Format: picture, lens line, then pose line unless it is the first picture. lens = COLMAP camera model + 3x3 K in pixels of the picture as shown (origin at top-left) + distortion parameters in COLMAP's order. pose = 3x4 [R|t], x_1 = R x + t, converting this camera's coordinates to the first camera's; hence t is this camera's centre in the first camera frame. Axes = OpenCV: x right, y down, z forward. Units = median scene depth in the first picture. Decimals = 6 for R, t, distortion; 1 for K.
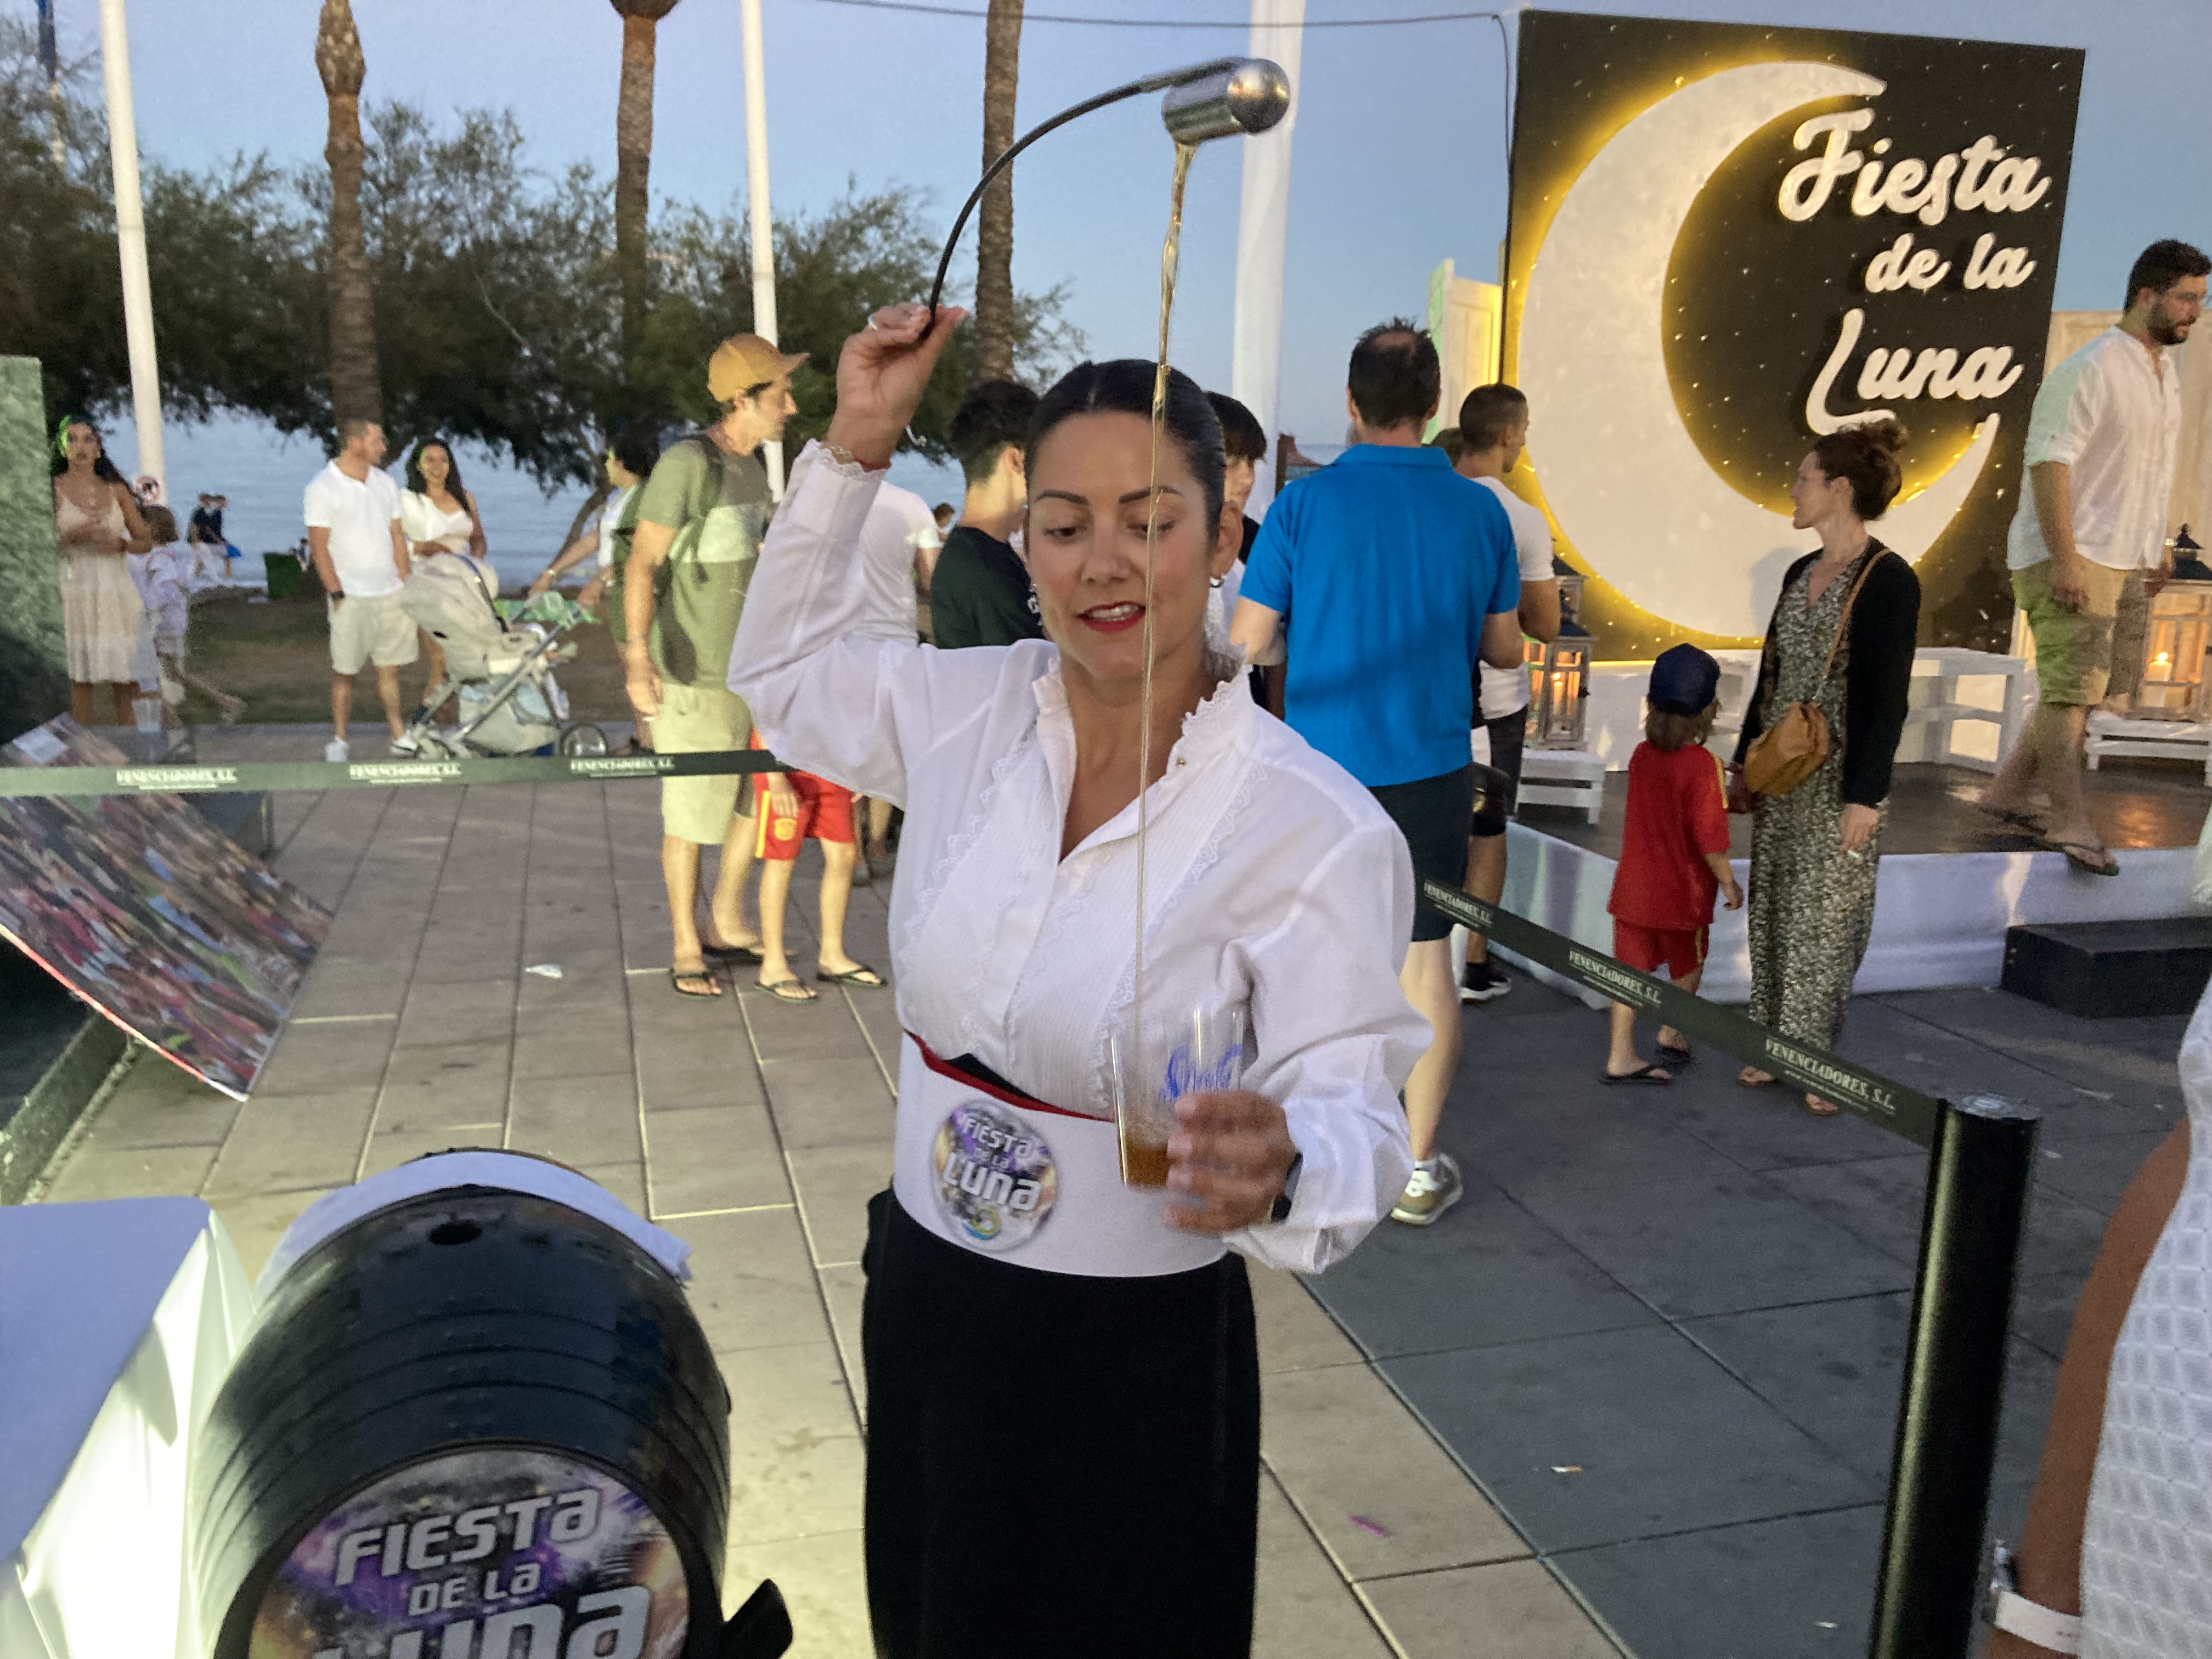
lens RADIAL K [[1810.1, 0, 1102.1], [0, 1810.1, 827.5], [0, 0, 1]] dist [-0.005293, -0.001857]
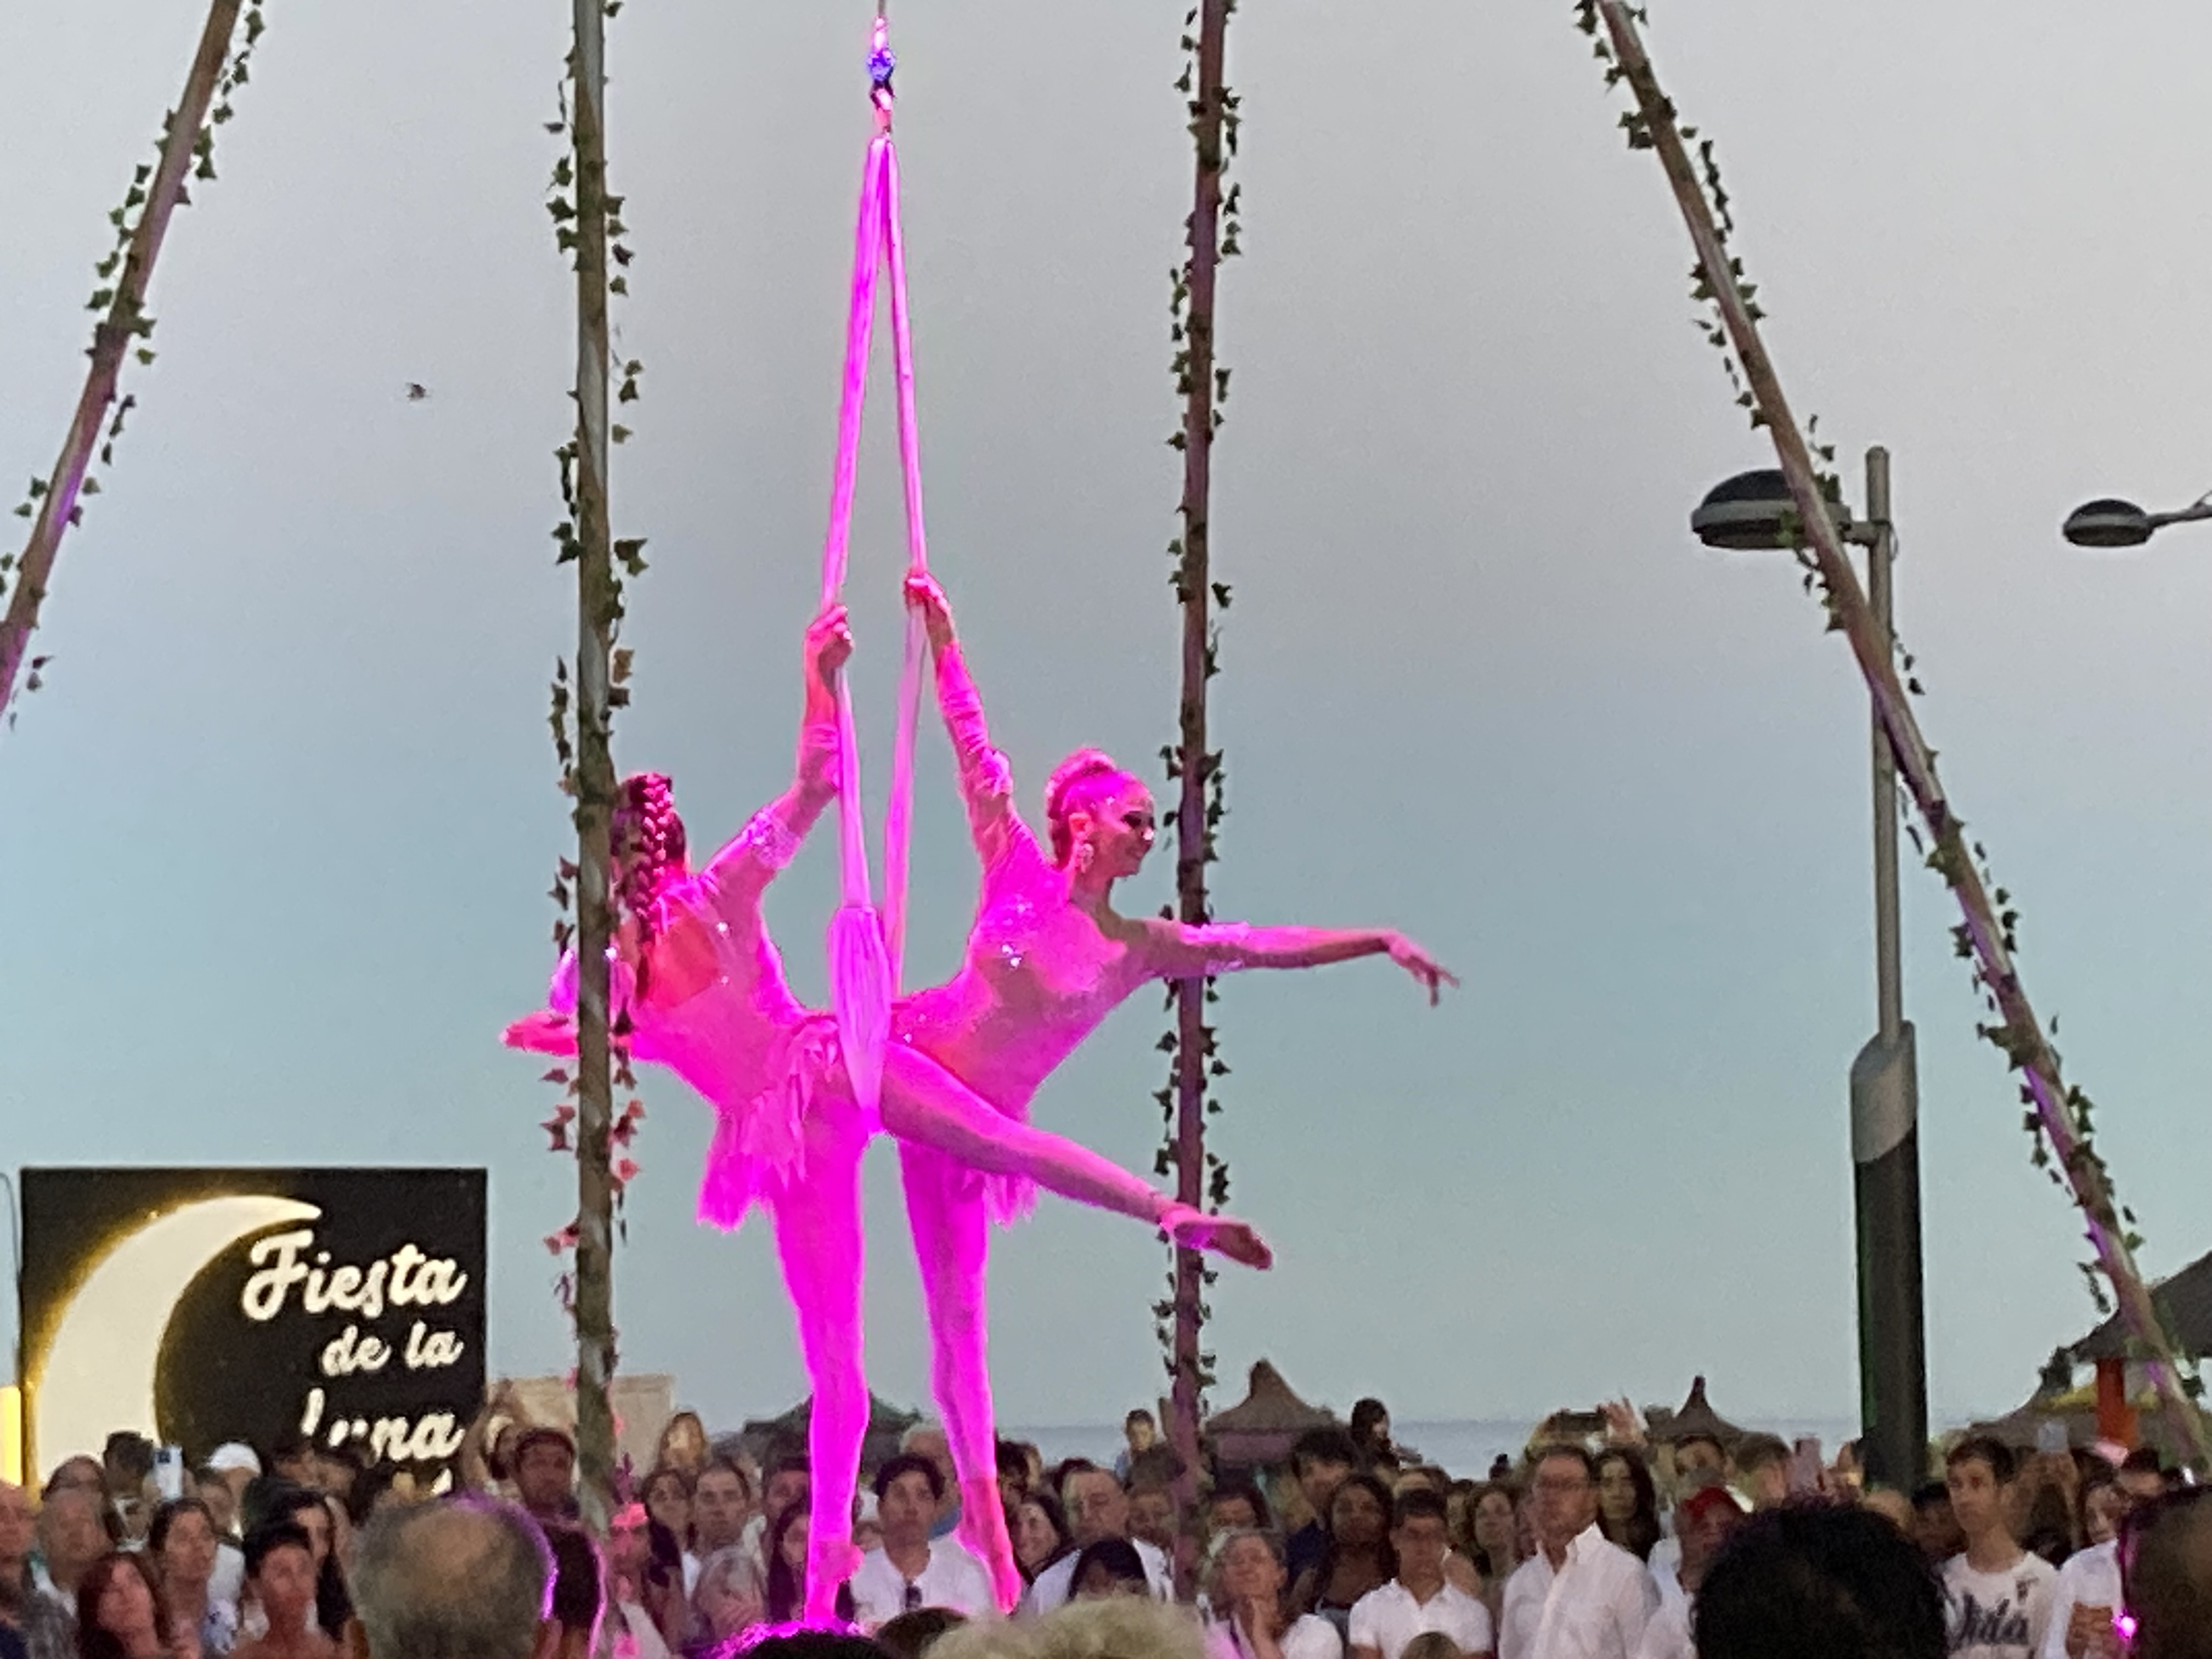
lens RADIAL K [[6834.3, 0, 1105.2], [0, 6834.3, 828.4], [0, 0, 1]] dist [0.105704, 0.000000]
pose [[0.919971, -0.000664, 0.391986, -0.852820], [0.111851, 0.958868, -0.260885, 0.579991], [-0.375689, 0.283851, 0.882205, -3.213889]]
